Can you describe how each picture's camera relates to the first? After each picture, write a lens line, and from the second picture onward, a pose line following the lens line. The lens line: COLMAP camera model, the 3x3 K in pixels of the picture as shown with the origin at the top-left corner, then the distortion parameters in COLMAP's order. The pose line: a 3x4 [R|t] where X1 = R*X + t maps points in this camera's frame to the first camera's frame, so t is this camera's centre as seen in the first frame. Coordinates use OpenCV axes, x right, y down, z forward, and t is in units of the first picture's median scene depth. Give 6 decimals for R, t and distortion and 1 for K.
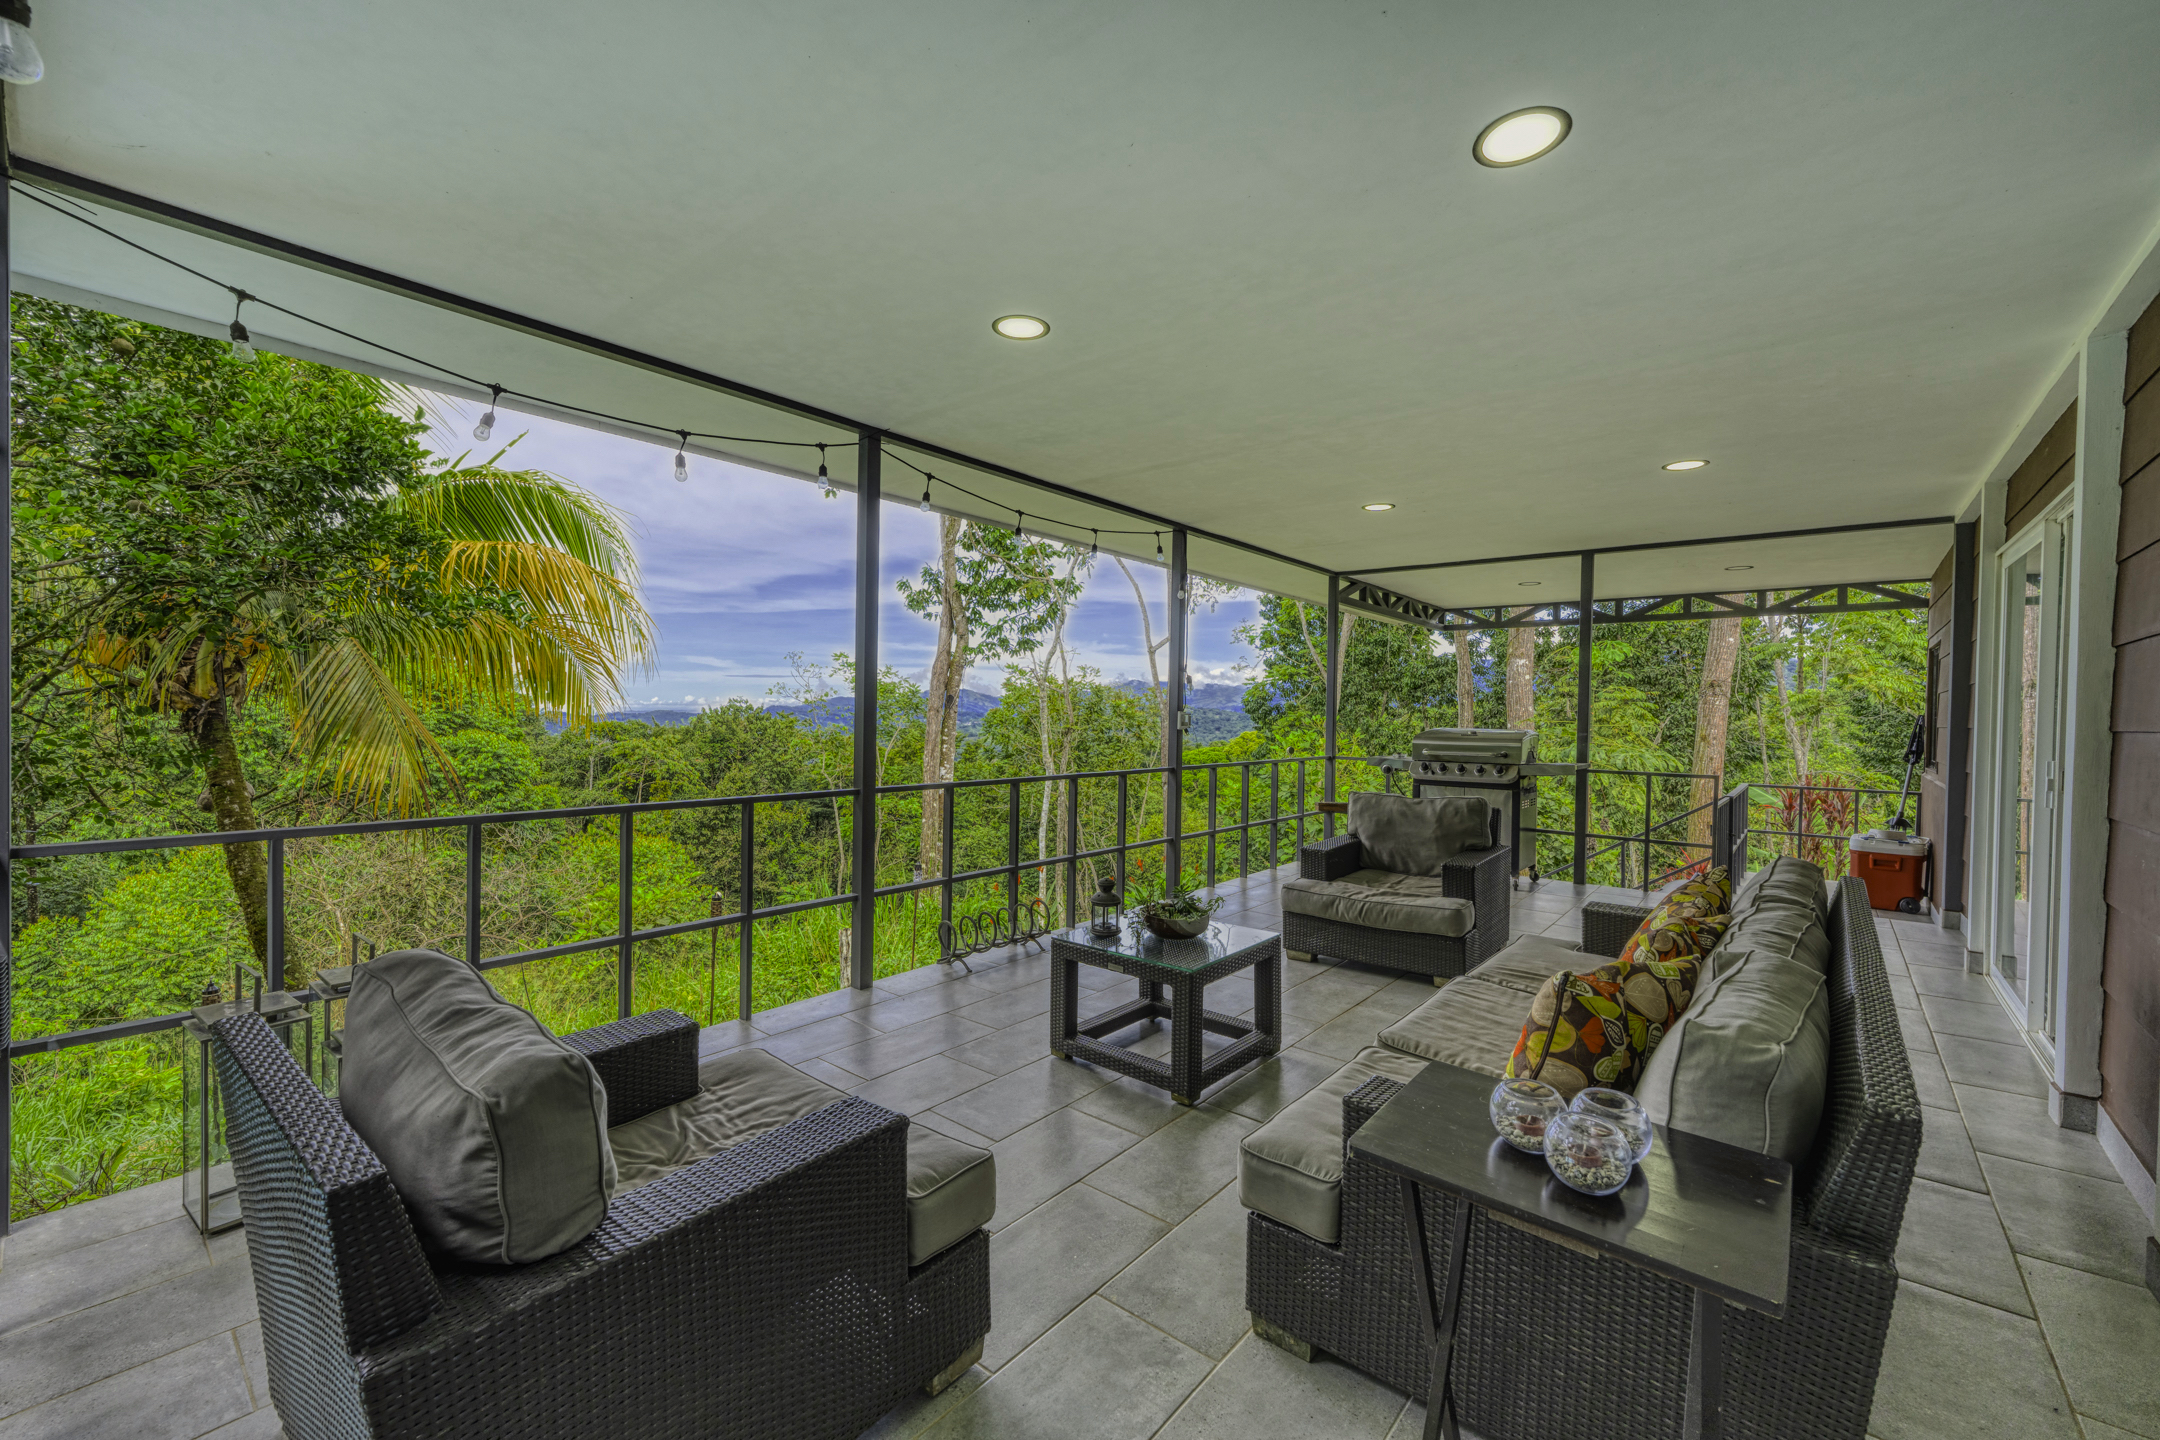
lens RADIAL K [[900.1, 0, 1085.6], [0, 900.1, 719.1], [0, 0, 1]] dist [-0.000629, -0.001184]
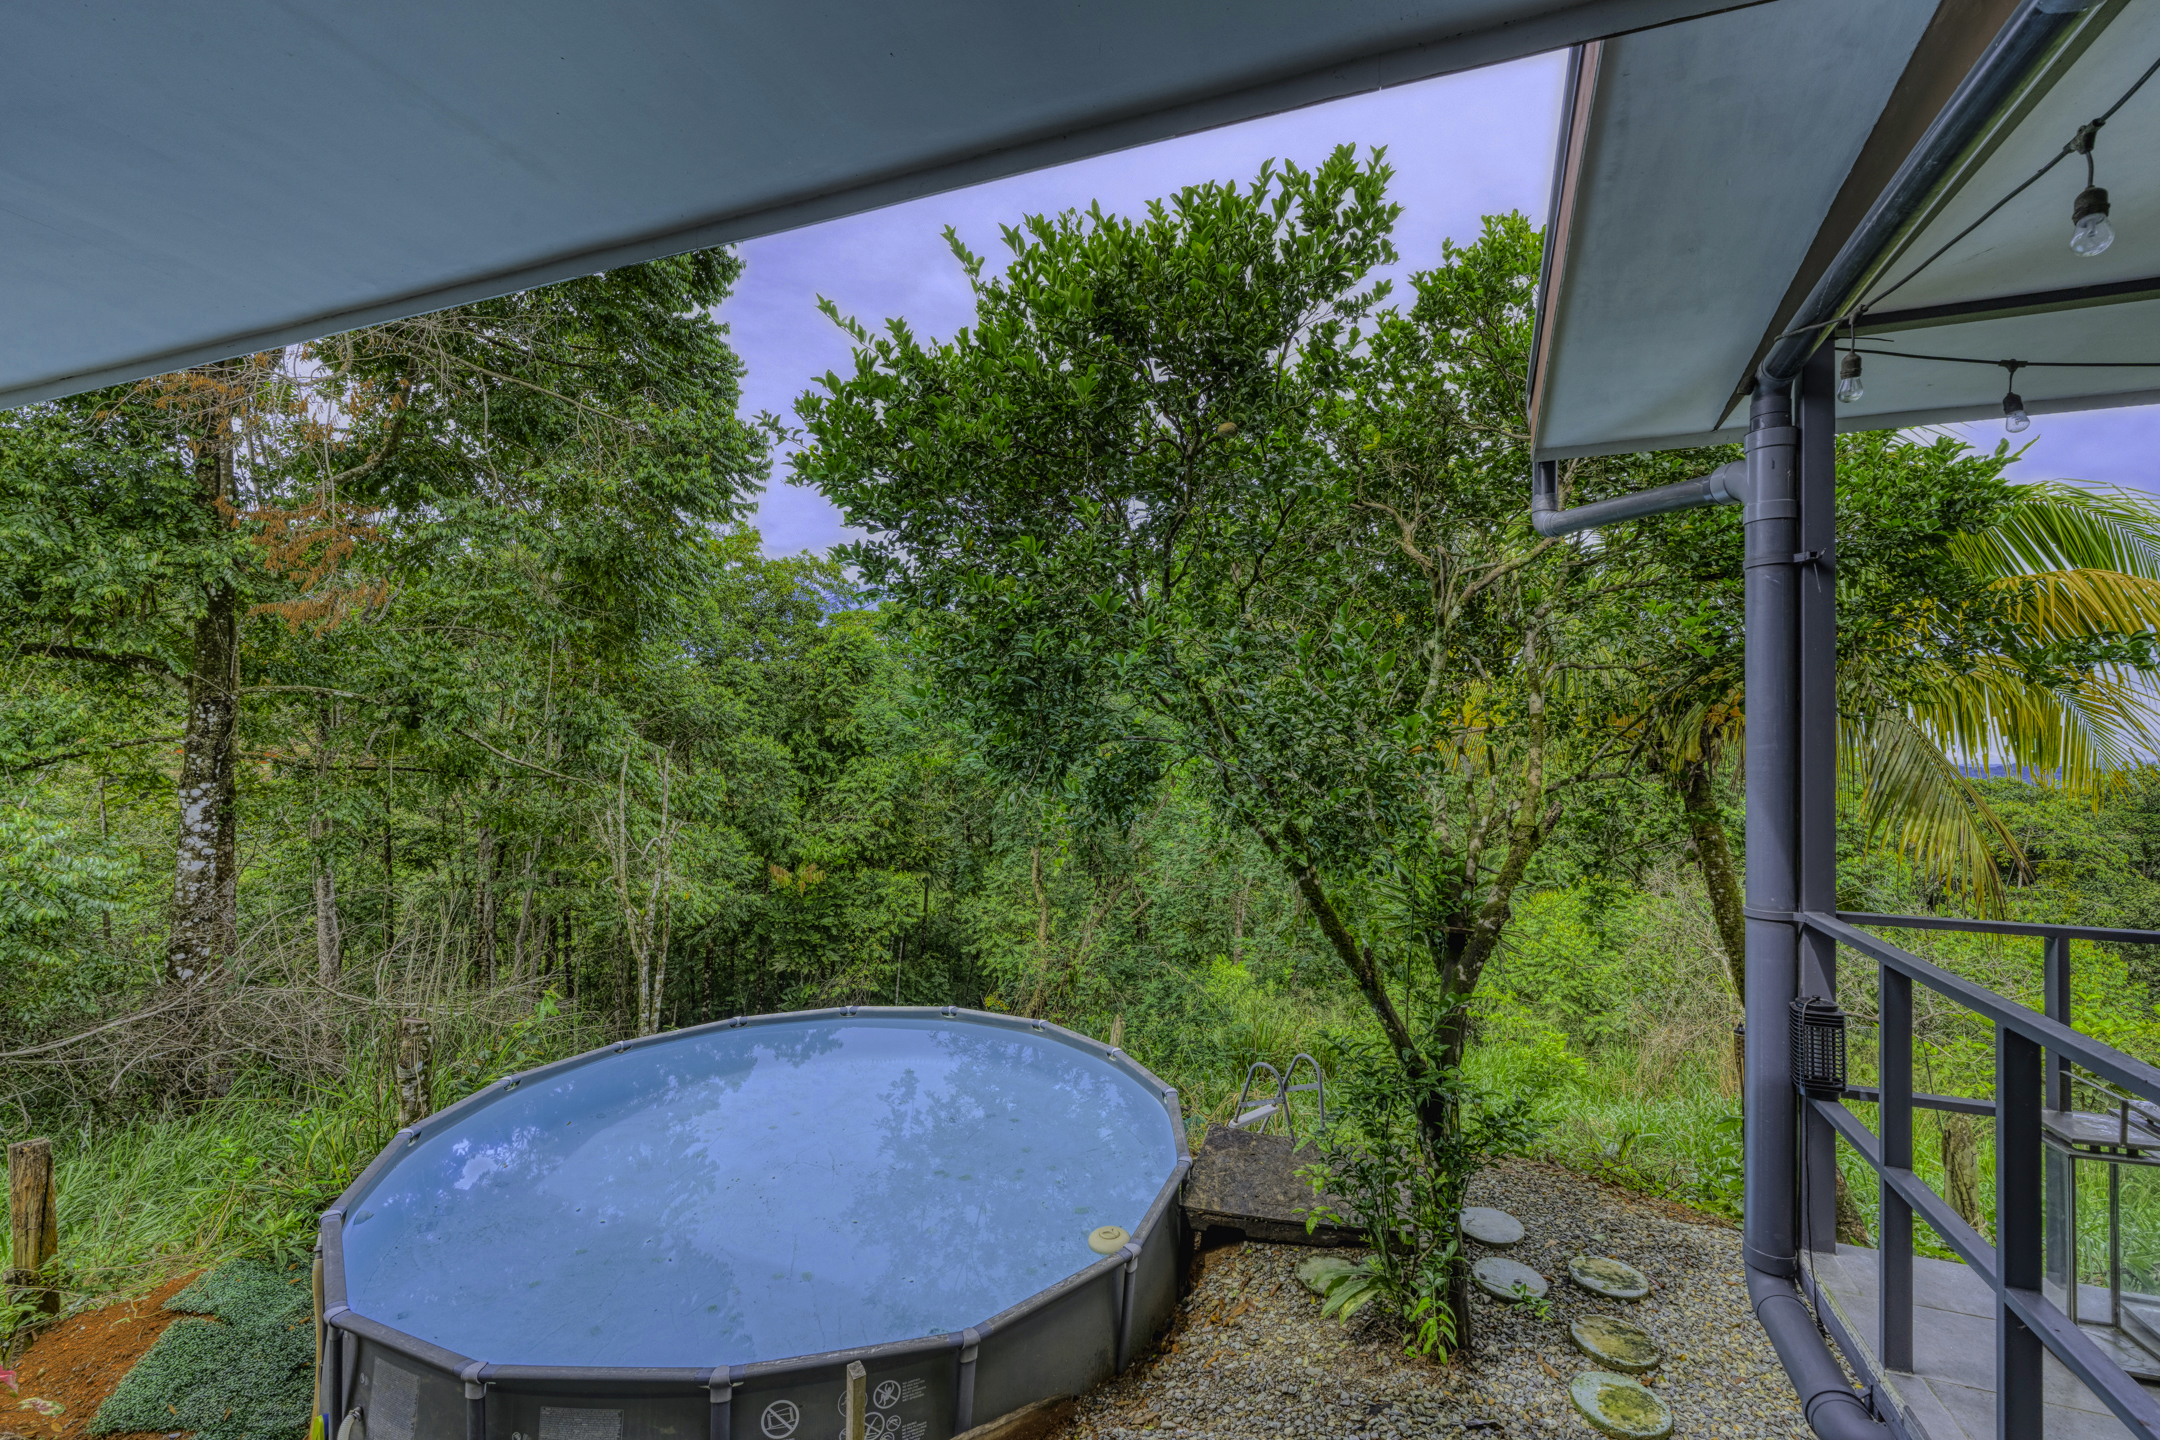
lens RADIAL K [[900.1, 0, 1081.4], [0, 900.1, 731.2], [0, 0, 1]] dist [-0.000629, -0.001184]
pose [[0.318365, -0.023902, -0.947667, -0.127740], [-0.017182, 0.999372, -0.030978, -0.011571], [0.947812, 0.026145, 0.317755, -0.088074]]
